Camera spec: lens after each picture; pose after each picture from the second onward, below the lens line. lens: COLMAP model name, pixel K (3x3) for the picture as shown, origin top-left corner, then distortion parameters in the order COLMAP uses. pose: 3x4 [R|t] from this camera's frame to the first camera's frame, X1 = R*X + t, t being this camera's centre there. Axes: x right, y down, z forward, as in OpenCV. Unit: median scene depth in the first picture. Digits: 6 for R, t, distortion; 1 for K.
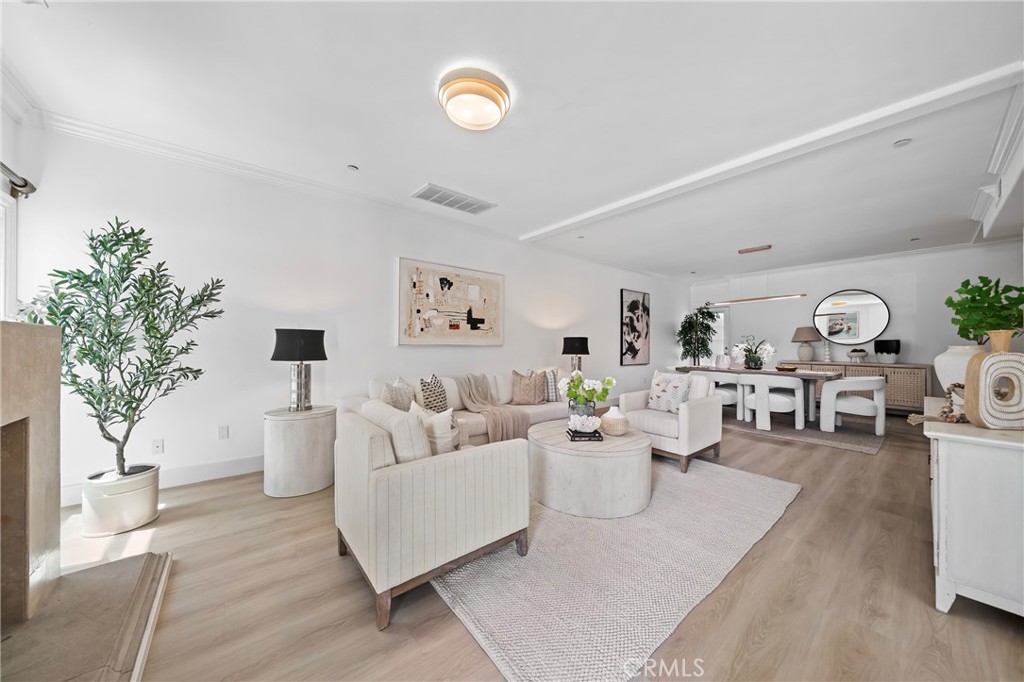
lens RADIAL K [[348.5, 0, 506.5], [0, 348.5, 343.5], [0, 0, 1]] dist [-0.000376, -0.000032]
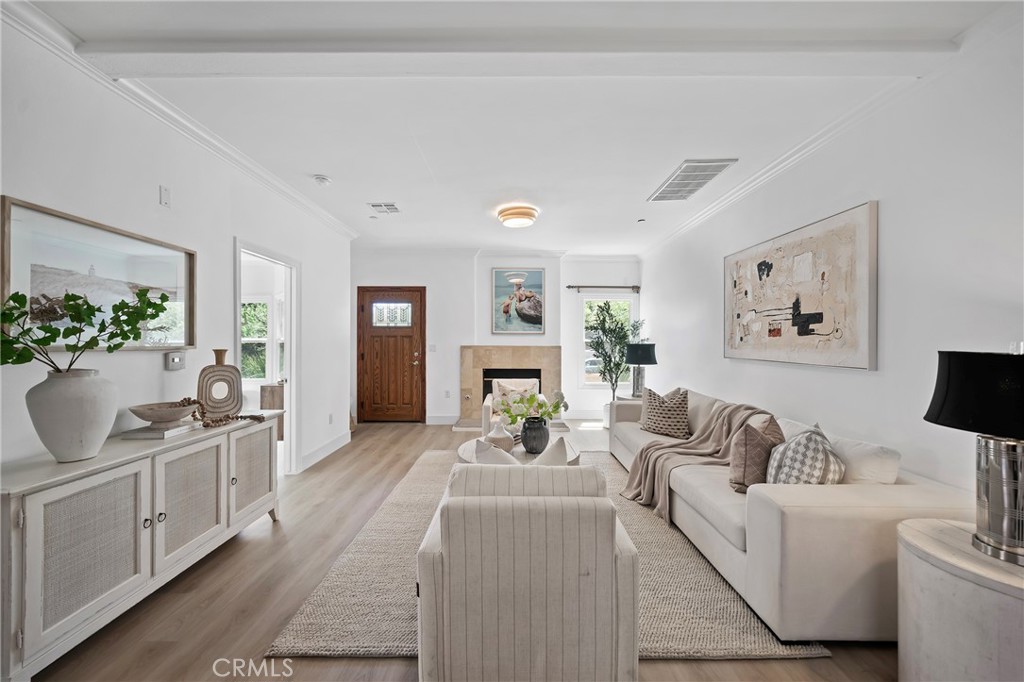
lens RADIAL K [[371.4, 0, 503.6], [0, 371.4, 343.0], [0, 0, 1]] dist [-0.000329, -0.000044]
pose [[-0.640942, -0.003678, -0.767581, 0.657571], [-0.004865, 0.999988, -0.000729, -0.024926], [0.767574, 0.003267, -0.640952, 1.013910]]
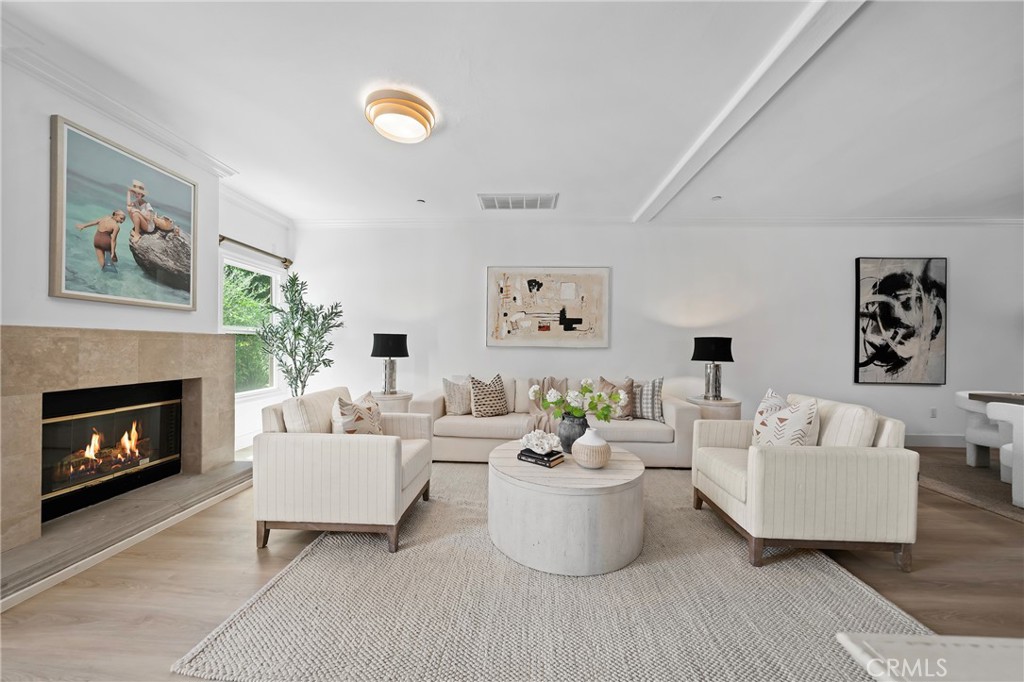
lens RADIAL K [[347.4, 0, 511.3], [0, 347.4, 347.5], [0, 0, 1]] dist [-0.001943, -0.000075]
pose [[0.743415, 0.006678, -0.668797, 0.417729], [-0.006059, 0.999976, 0.003249, 0.003566], [0.668803, 0.001637, 0.743438, 0.204935]]
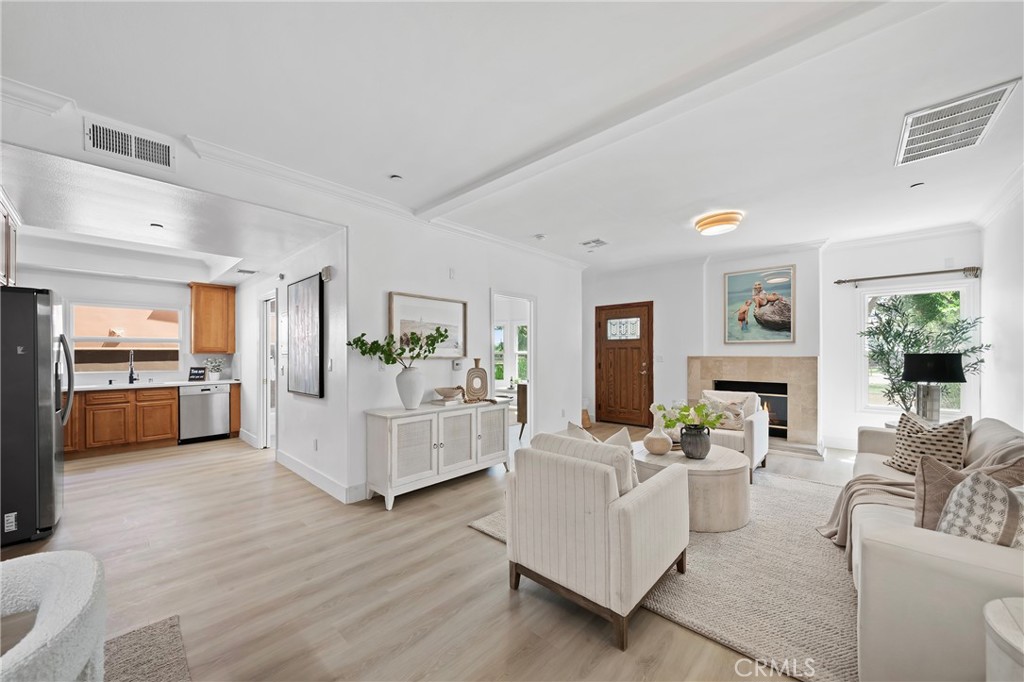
lens RADIAL K [[366.7, 0, 513.1], [0, 366.7, 355.3], [0, 0, 1]] dist [0.001674, 0.000082]
pose [[-0.989348, 0.001929, -0.145559, 0.551582], [0.001468, 0.999994, 0.003277, -0.024931], [0.145565, 0.003028, -0.989344, 1.246472]]
